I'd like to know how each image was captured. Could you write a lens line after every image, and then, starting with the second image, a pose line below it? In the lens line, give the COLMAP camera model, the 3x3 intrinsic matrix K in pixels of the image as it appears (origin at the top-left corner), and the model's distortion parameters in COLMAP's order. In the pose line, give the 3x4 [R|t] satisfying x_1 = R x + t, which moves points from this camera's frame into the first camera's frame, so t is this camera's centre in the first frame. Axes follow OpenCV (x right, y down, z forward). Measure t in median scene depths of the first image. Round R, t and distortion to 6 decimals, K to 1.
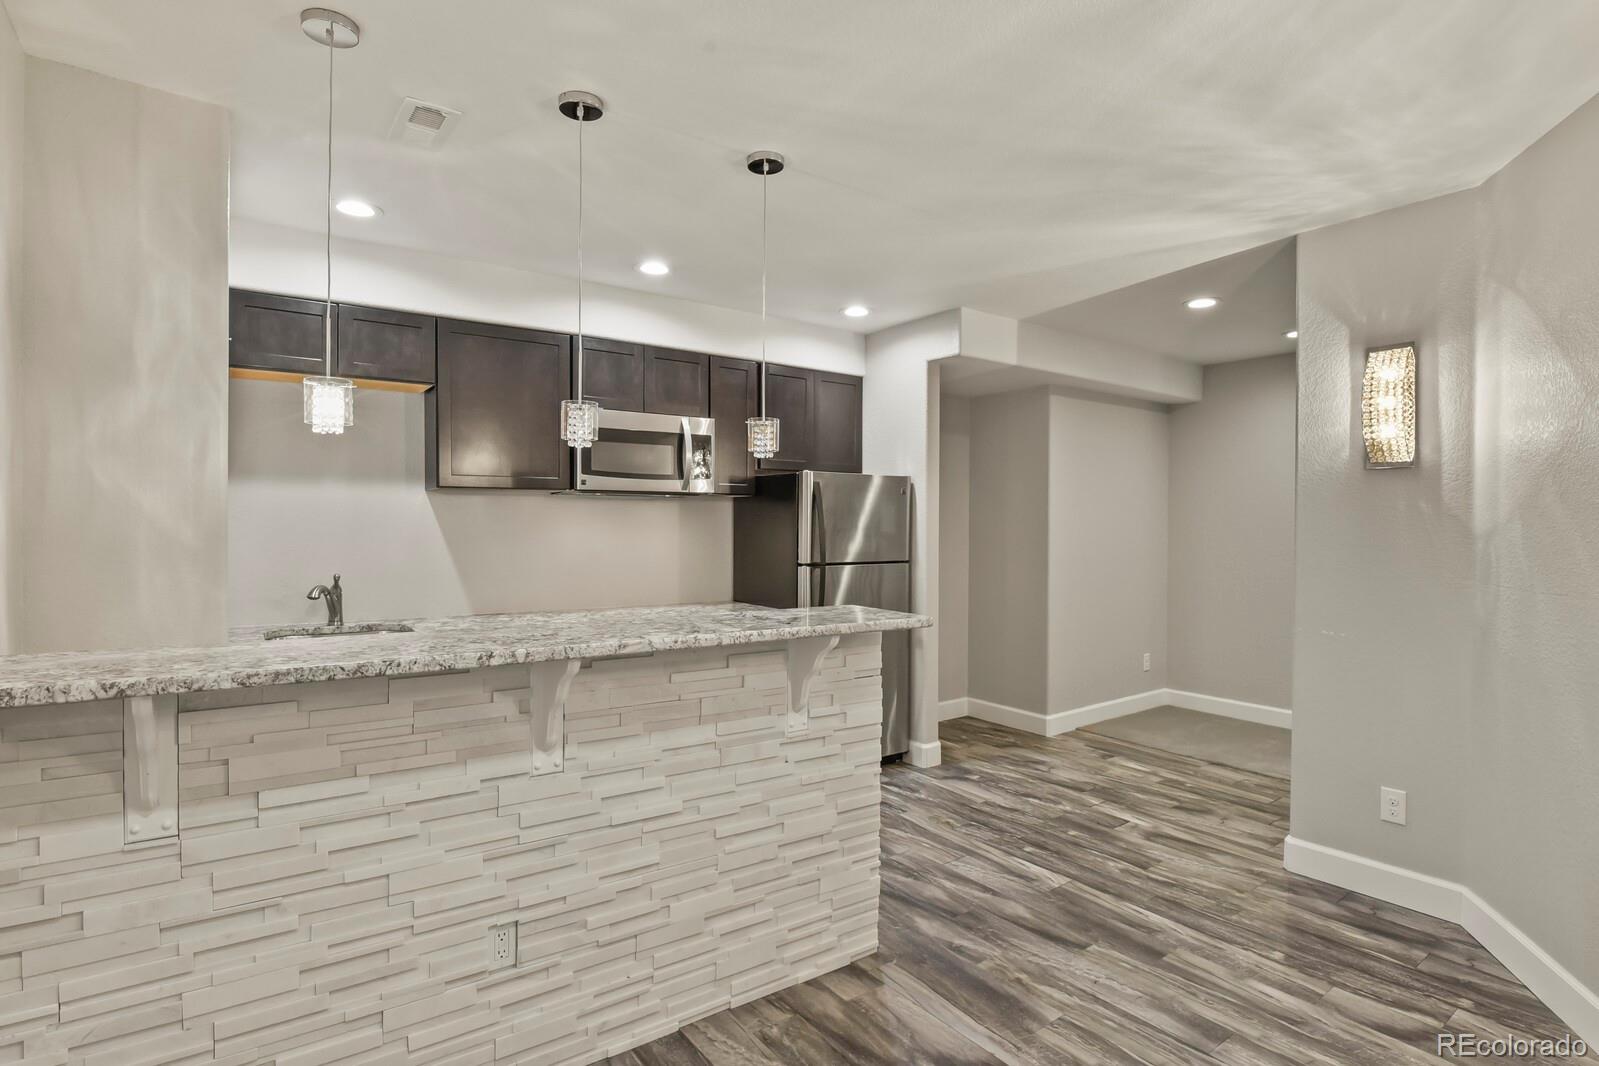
lens RADIAL K [[797.6, 0, 801.6], [0, 797.6, 529.5], [0, 0, 1]] dist [-0.007465, -0.001442]
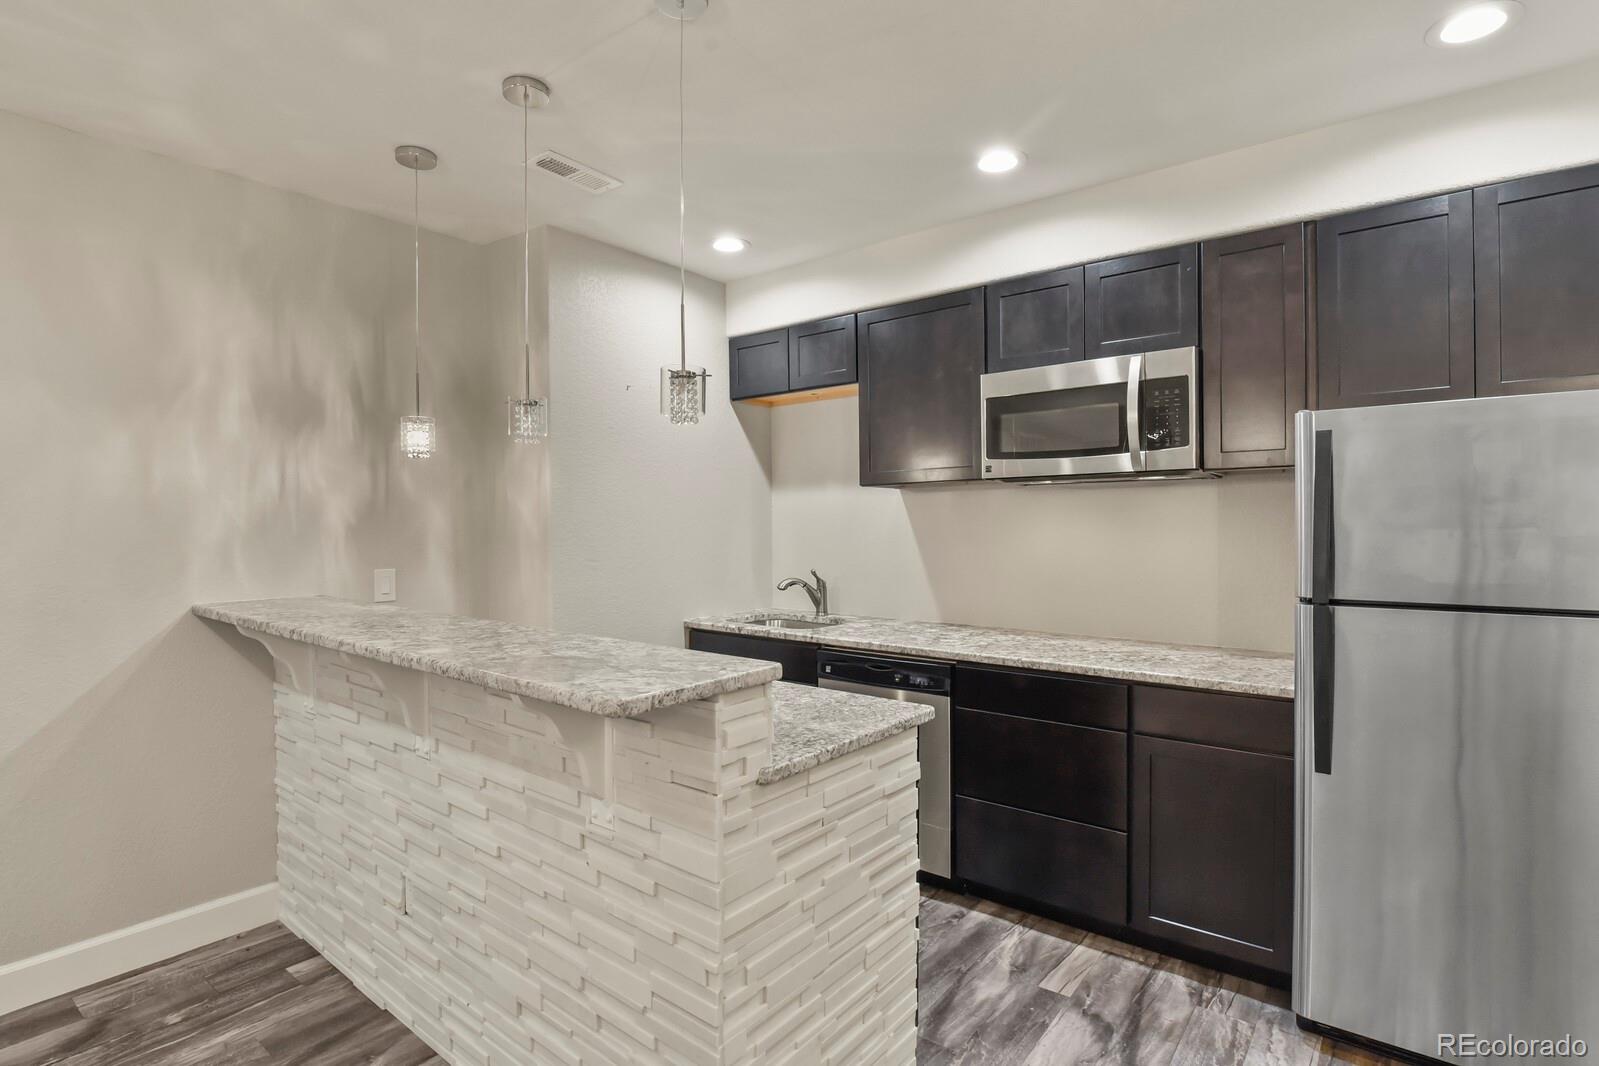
lens RADIAL K [[797.6, 0, 801.6], [0, 797.6, 529.5], [0, 0, 1]] dist [-0.007465, -0.001442]
pose [[0.273872, 0.000180, -0.961766, 0.429302], [-0.002583, 0.999997, -0.000548, 0.000975], [0.961763, 0.002634, 0.273872, 0.611085]]
